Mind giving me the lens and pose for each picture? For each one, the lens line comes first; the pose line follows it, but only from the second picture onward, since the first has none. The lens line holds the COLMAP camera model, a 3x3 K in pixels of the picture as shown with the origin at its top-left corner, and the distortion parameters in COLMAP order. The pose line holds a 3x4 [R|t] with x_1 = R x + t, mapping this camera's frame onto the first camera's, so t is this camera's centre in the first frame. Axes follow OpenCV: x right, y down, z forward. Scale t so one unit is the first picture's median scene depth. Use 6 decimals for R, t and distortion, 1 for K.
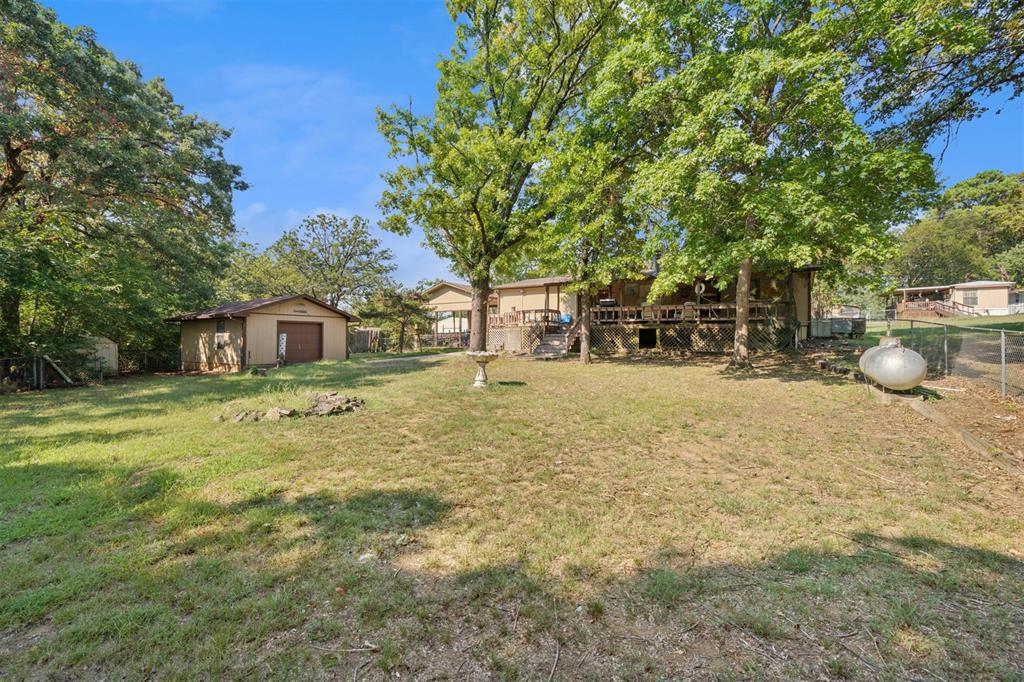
lens RADIAL K [[471.6, 0, 506.6], [0, 471.6, 335.6], [0, 0, 1]] dist [-0.003468, -0.000672]
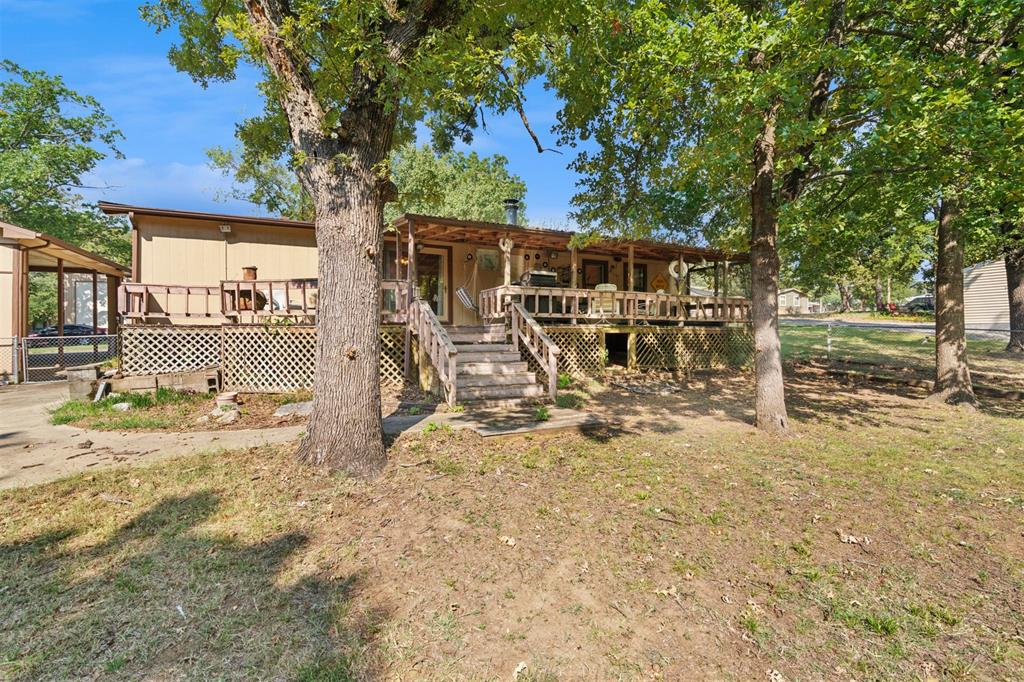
lens RADIAL K [[471.6, 0, 506.6], [0, 471.6, 335.6], [0, 0, 1]] dist [-0.003468, -0.000672]
pose [[0.534821, -0.003552, 0.844958, -0.224735], [0.001511, 0.999994, 0.003248, -0.013328], [-0.844964, -0.000461, 0.534823, 0.806917]]
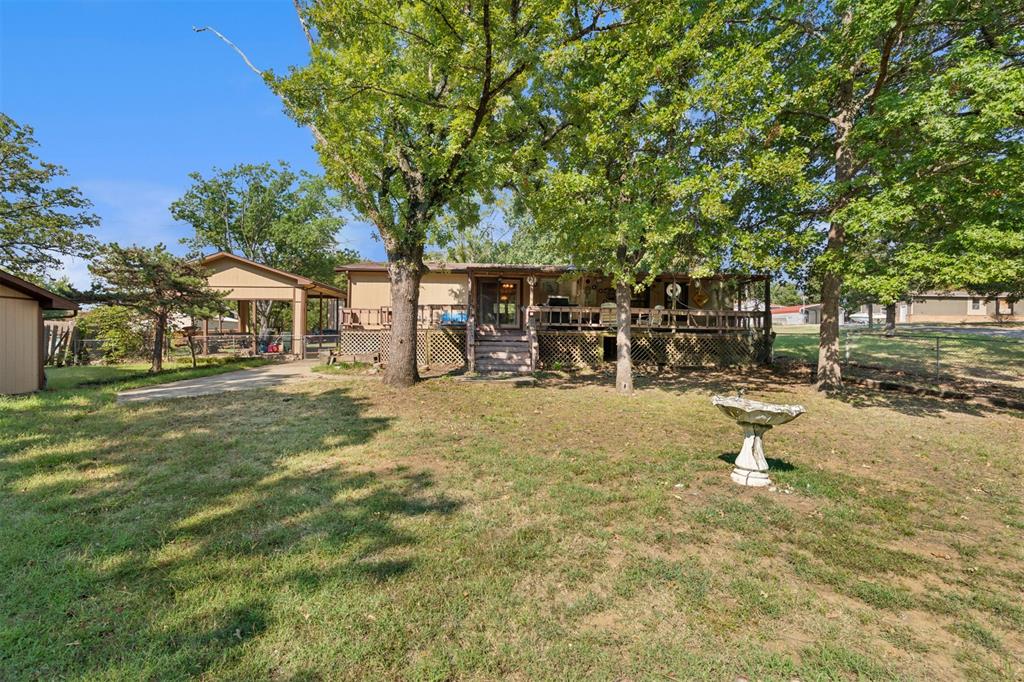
lens RADIAL K [[471.6, 0, 506.6], [0, 471.6, 335.6], [0, 0, 1]] dist [-0.003468, -0.000672]
pose [[0.822985, 0.017800, 0.567784, -0.289618], [-0.015433, 0.999841, -0.008976, -0.006871], [-0.567853, -0.001375, 0.823129, 0.450324]]
